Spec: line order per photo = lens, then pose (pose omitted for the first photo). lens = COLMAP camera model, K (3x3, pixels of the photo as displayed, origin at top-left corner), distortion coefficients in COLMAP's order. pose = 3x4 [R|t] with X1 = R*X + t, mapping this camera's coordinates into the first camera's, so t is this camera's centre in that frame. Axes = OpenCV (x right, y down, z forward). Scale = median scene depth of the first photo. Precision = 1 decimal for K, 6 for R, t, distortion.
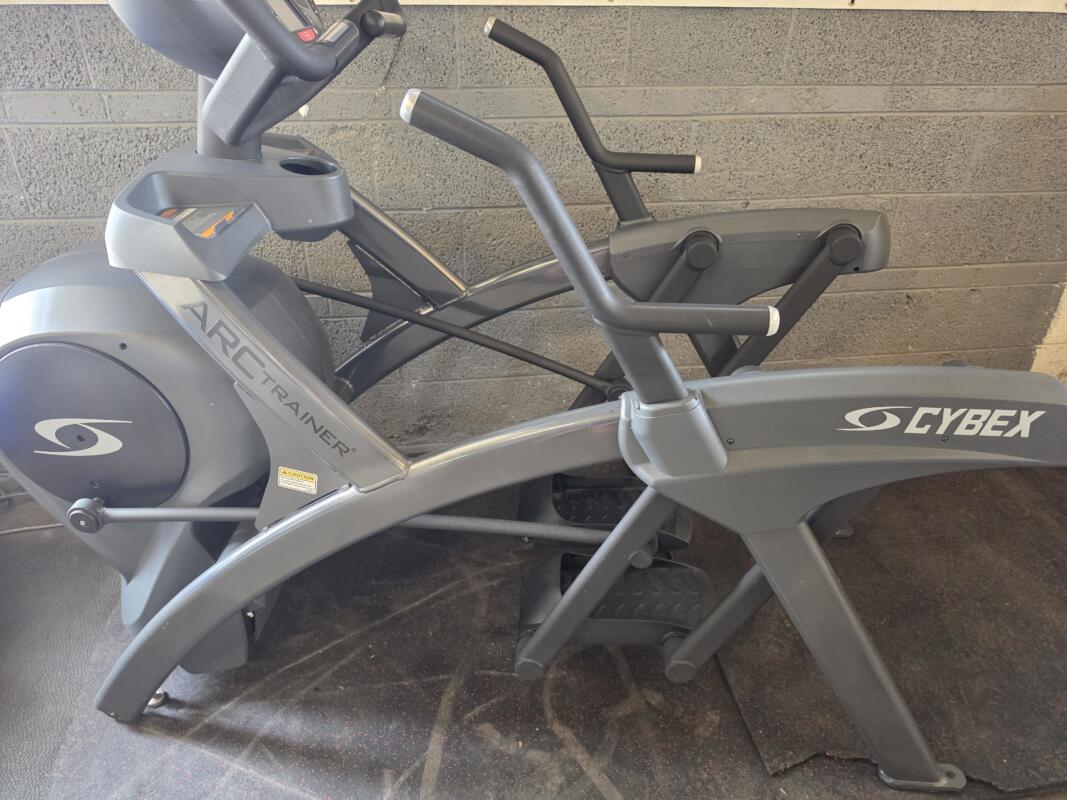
lens RADIAL K [[765.7, 0, 527.7], [0, 765.7, 399.1], [0, 0, 1]] dist [0.019057, -0.046457]
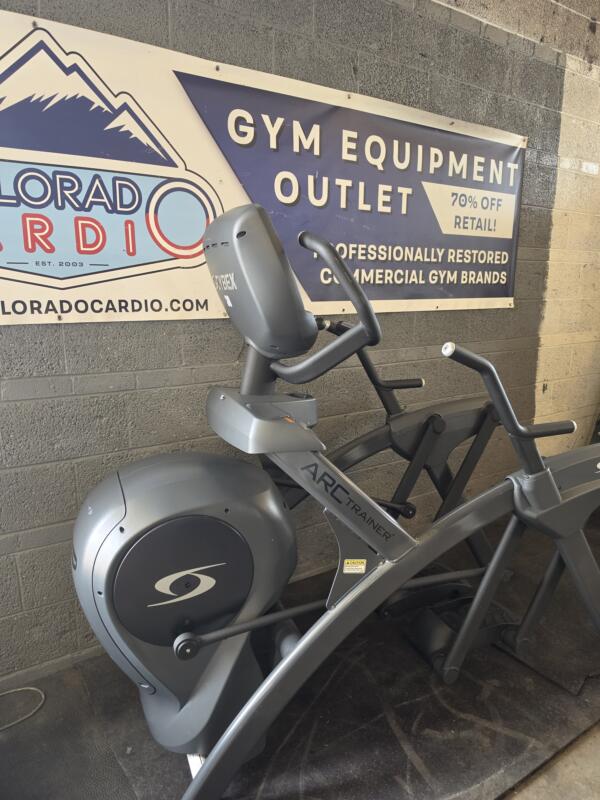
lens RADIAL K [[555.3, 0, 302.9], [0, 555.3, 402.0], [0, 0, 1]] dist [0.089595, -0.149630]
pose [[0.898320, -0.105774, 0.426419, -0.692000], [0.239577, 0.931516, -0.273643, 0.061652], [-0.368272, 0.347979, 0.862141, -0.109308]]
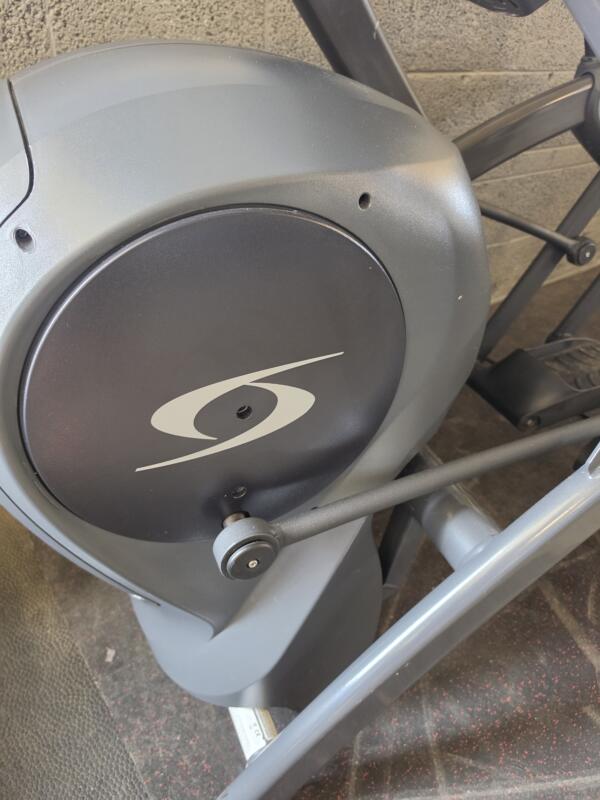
lens RADIAL K [[574.1, 0, 300.0], [0, 574.1, 400.0], [0, 0, 1]] dist [0.019057, -0.046457]
pose [[0.882087, -0.245874, 0.401831, -0.604434], [0.205714, 0.968405, 0.140975, -0.003378], [-0.423797, -0.041690, 0.904797, 0.544962]]
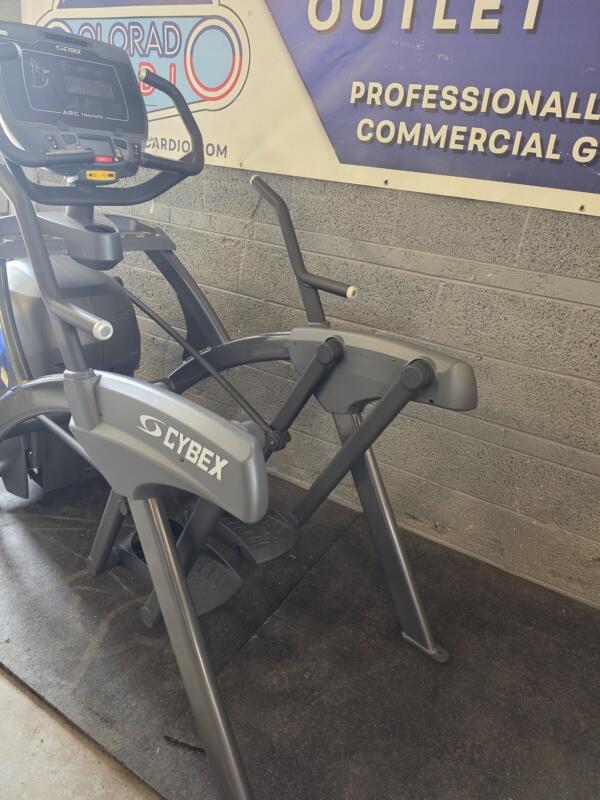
lens RADIAL K [[574.1, 0, 300.0], [0, 574.1, 400.0], [0, 0, 1]] dist [0.019057, -0.046457]
pose [[0.764028, 0.309472, -0.566116, 0.807415], [-0.405220, 0.912969, -0.047801, -0.049436], [0.502053, 0.265923, 0.822938, 0.179113]]
